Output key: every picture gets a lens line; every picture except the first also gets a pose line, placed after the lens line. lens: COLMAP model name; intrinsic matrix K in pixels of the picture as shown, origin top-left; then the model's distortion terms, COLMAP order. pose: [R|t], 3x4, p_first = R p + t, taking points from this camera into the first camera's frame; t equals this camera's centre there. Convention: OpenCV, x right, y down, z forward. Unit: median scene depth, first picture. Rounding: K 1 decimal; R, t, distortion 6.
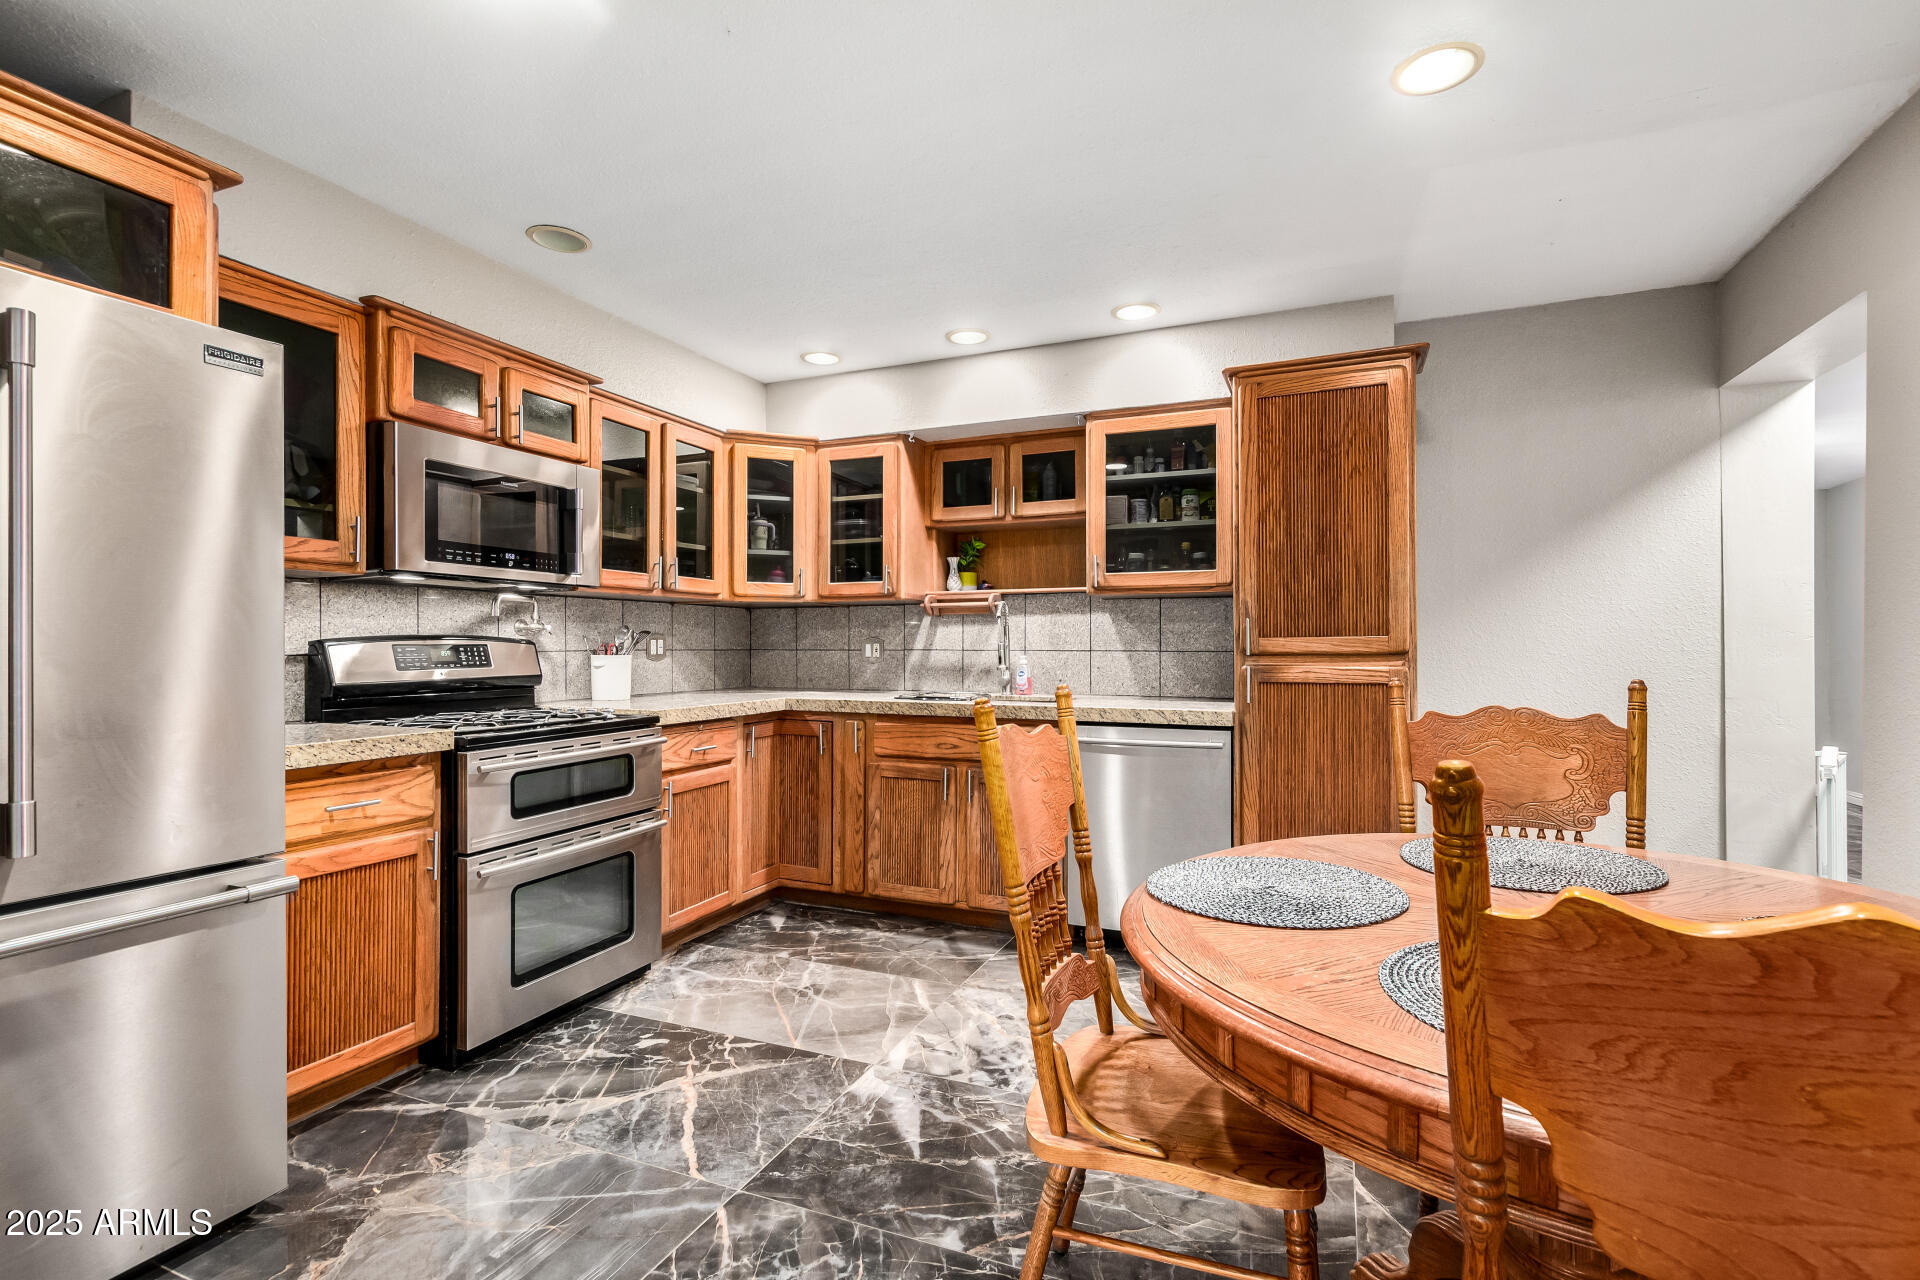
lens RADIAL K [[885.8, 0, 953.8], [0, 885.8, 642.3], [0, 0, 1]] dist [0.001701, -0.001549]
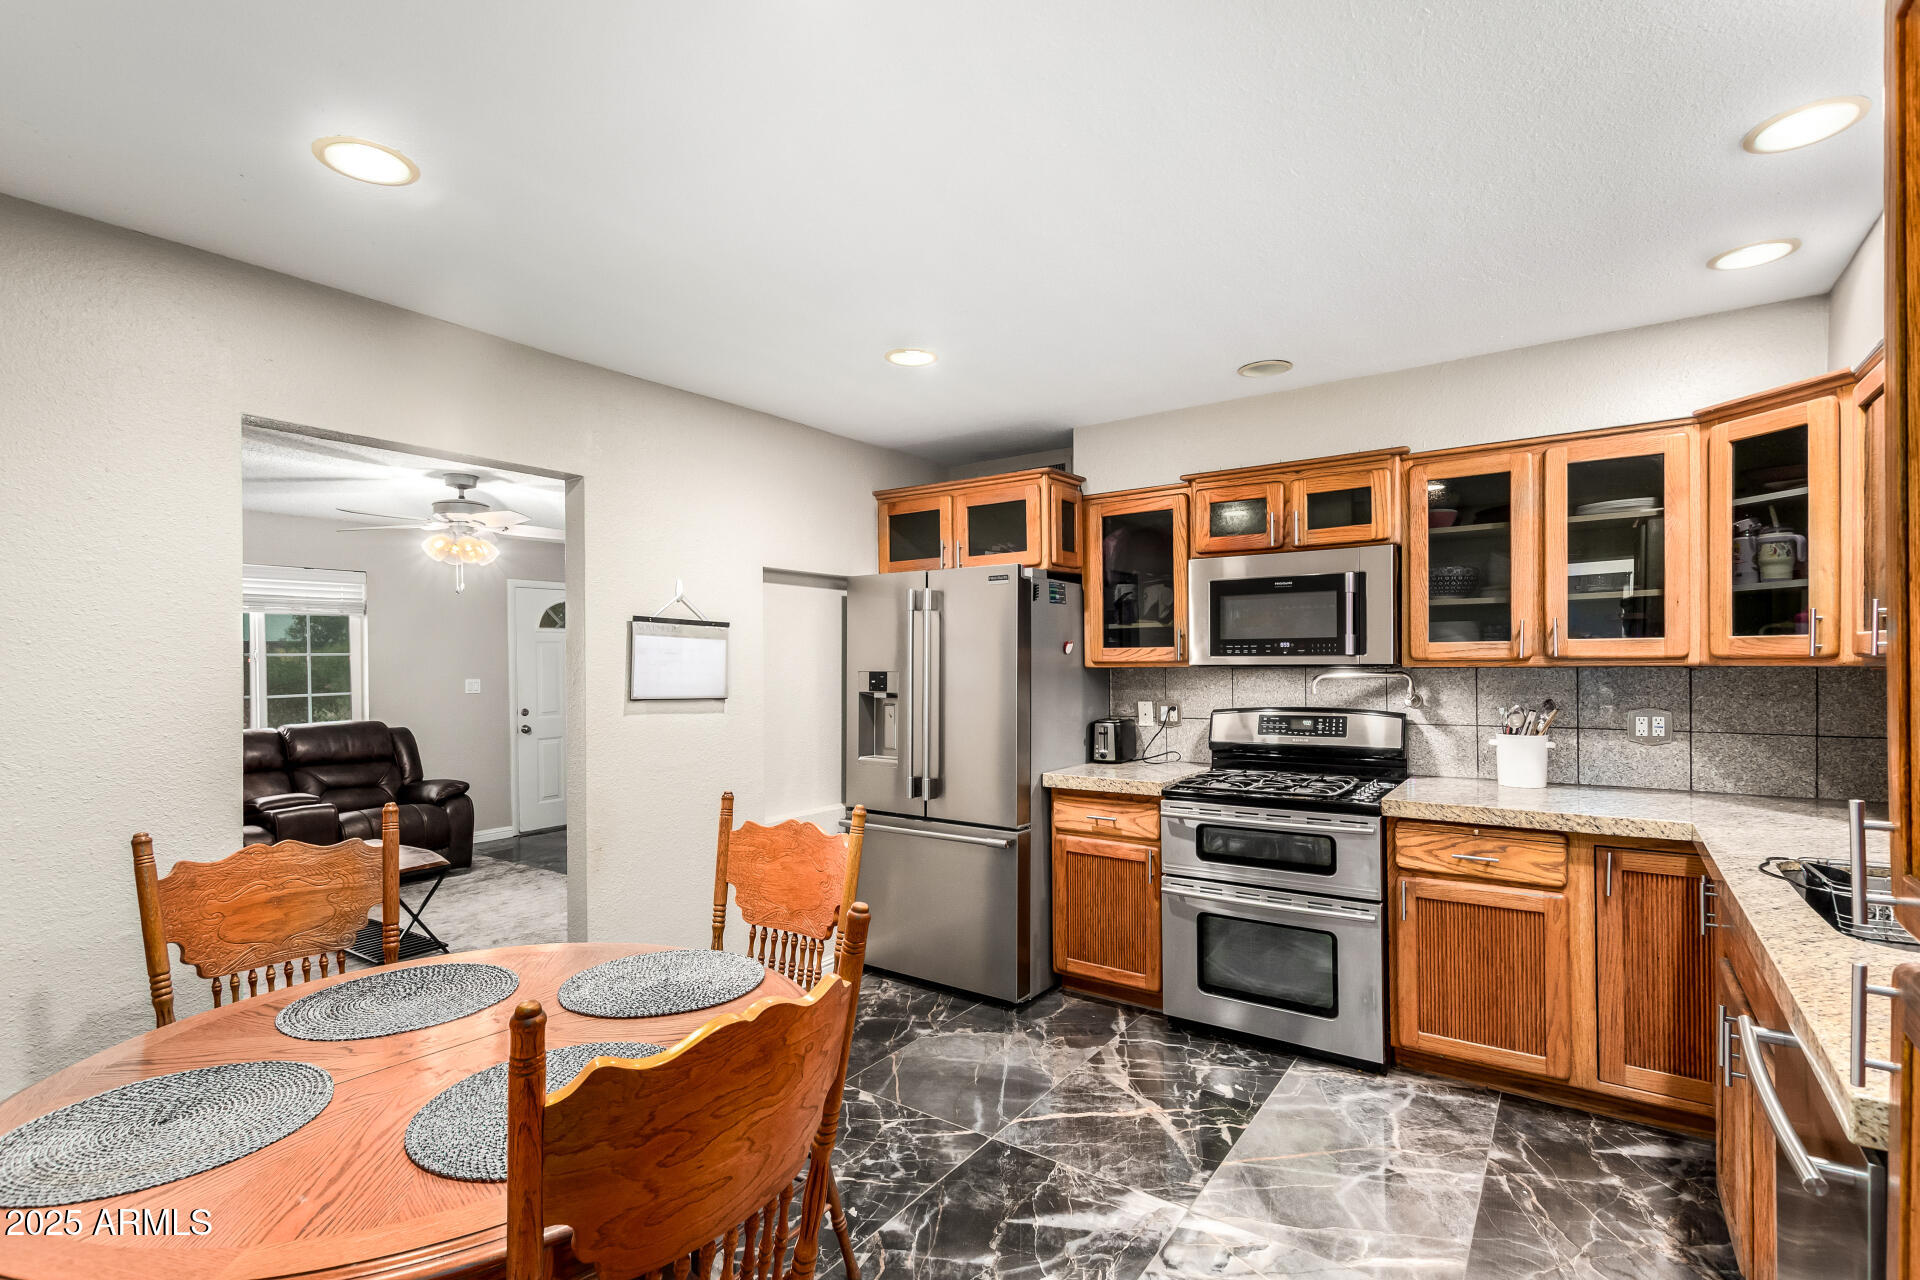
lens RADIAL K [[885.8, 0, 954.0], [0, 885.8, 655.9], [0, 0, 1]] dist [0.001701, -0.001549]
pose [[-0.224975, -0.003163, -0.974359, 0.768894], [0.015217, 0.999861, -0.006759, -0.084841], [0.974246, -0.016347, -0.224896, 0.871362]]
